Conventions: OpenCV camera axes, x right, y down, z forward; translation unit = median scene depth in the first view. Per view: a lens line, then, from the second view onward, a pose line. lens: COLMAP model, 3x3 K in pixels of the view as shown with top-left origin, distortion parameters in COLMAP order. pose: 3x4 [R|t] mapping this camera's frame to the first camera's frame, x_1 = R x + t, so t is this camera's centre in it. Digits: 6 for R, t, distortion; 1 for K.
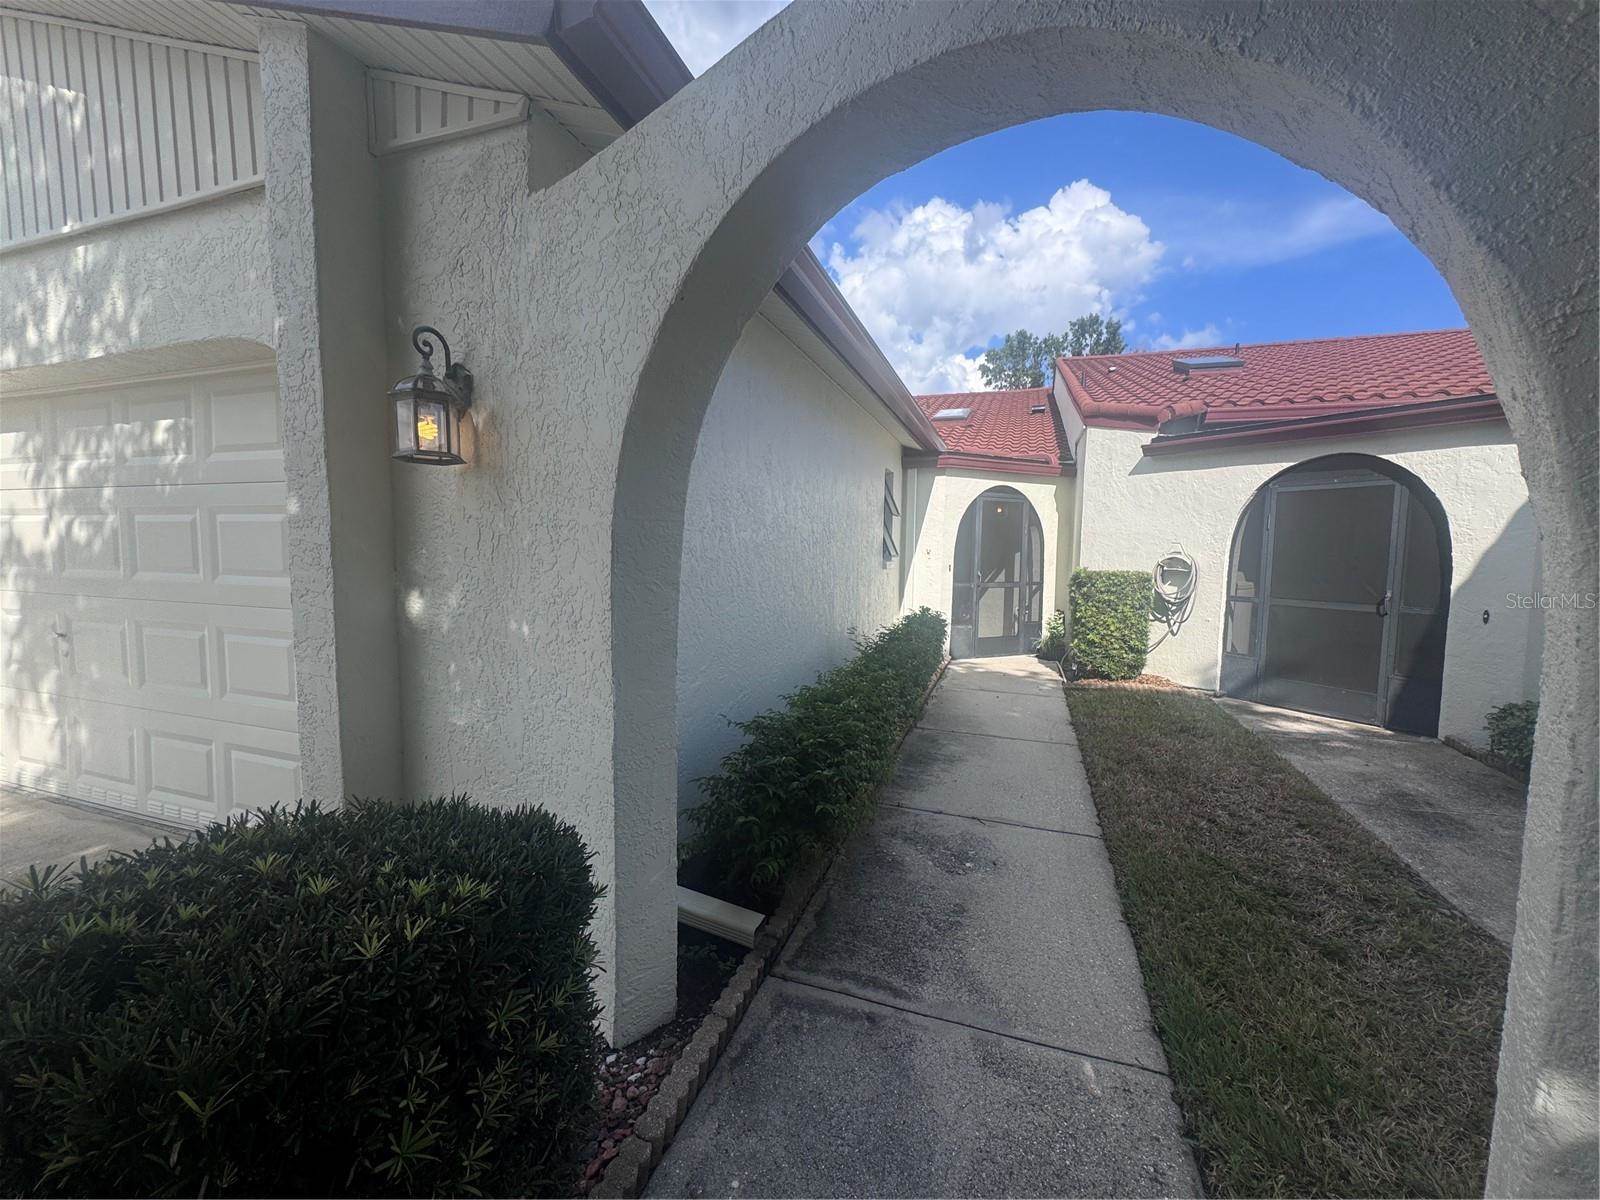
lens RADIAL K [[649.7, 0, 776.9], [0, 649.7, 605.5], [0, 0, 1]] dist [0.002841, 0.000105]
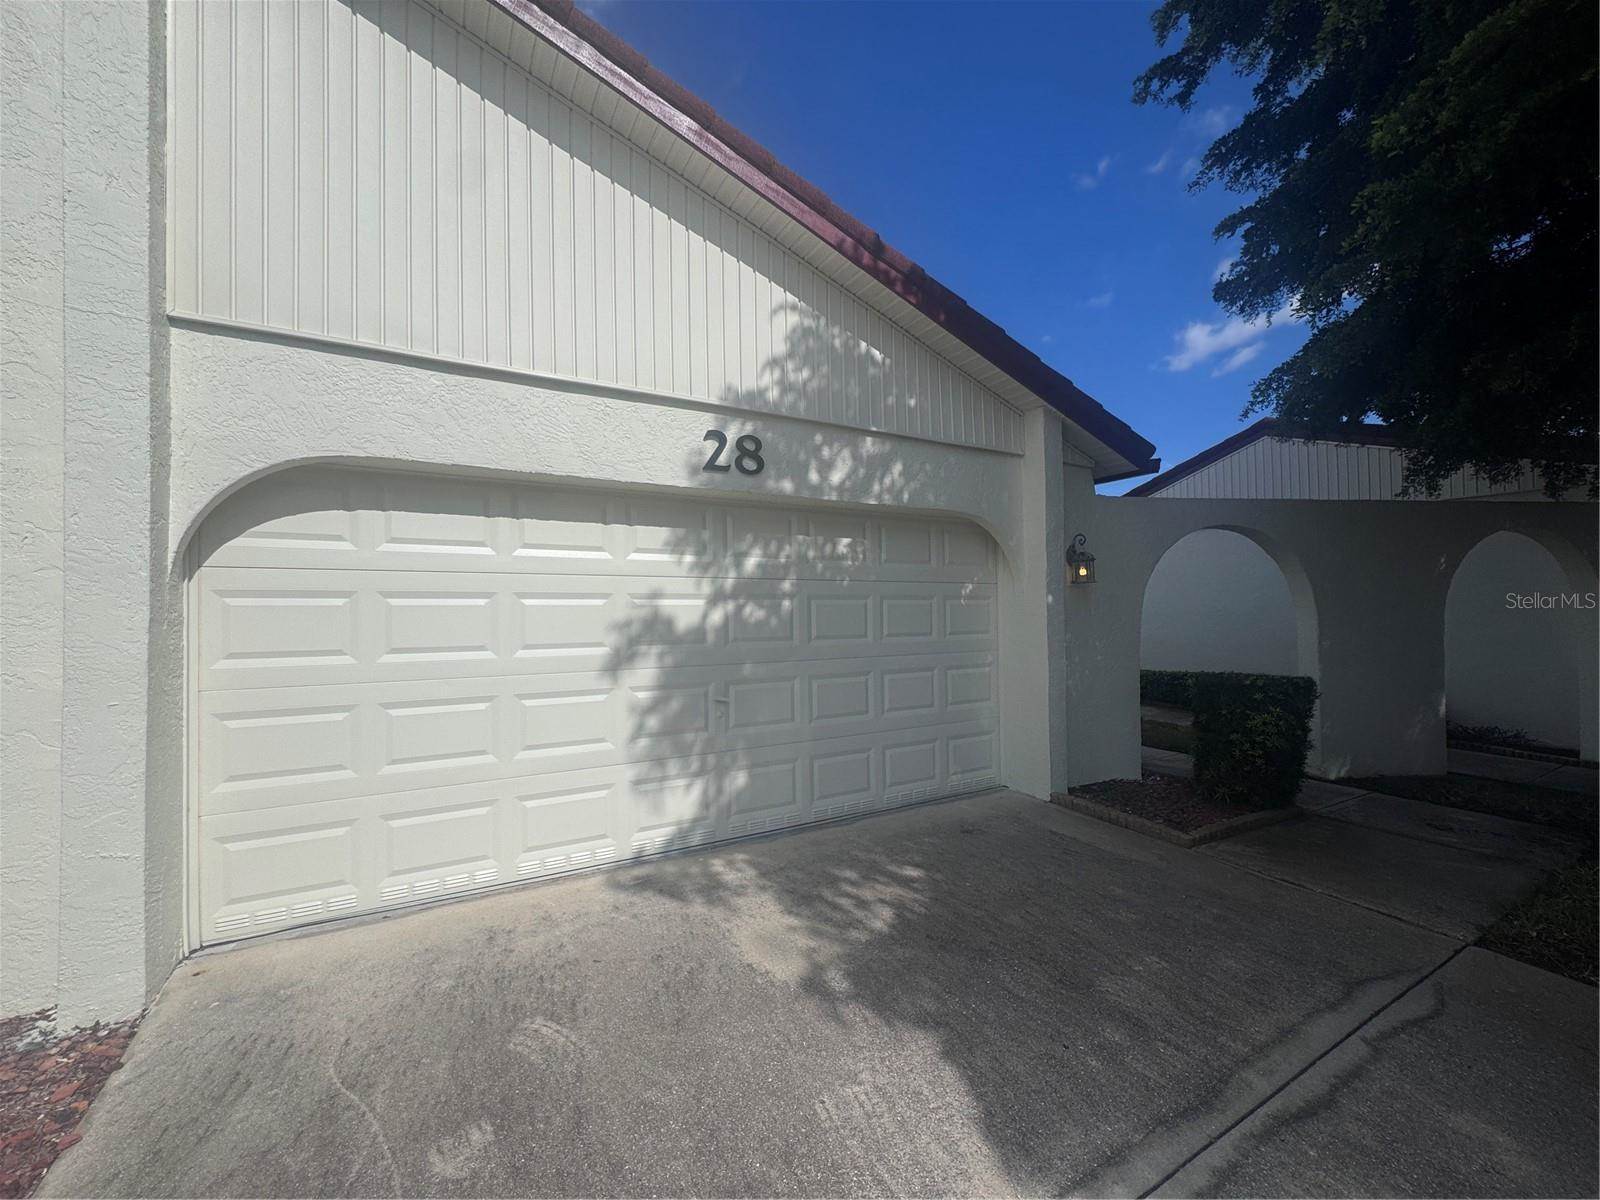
lens RADIAL K [[649.7, 0, 776.9], [0, 649.7, 605.5], [0, 0, 1]] dist [0.002841, 0.000105]
pose [[0.648805, -0.004273, 0.760943, -2.056373], [0.090215, 0.993364, -0.071342, -0.032621], [-0.755588, 0.114935, 0.644884, 0.146946]]
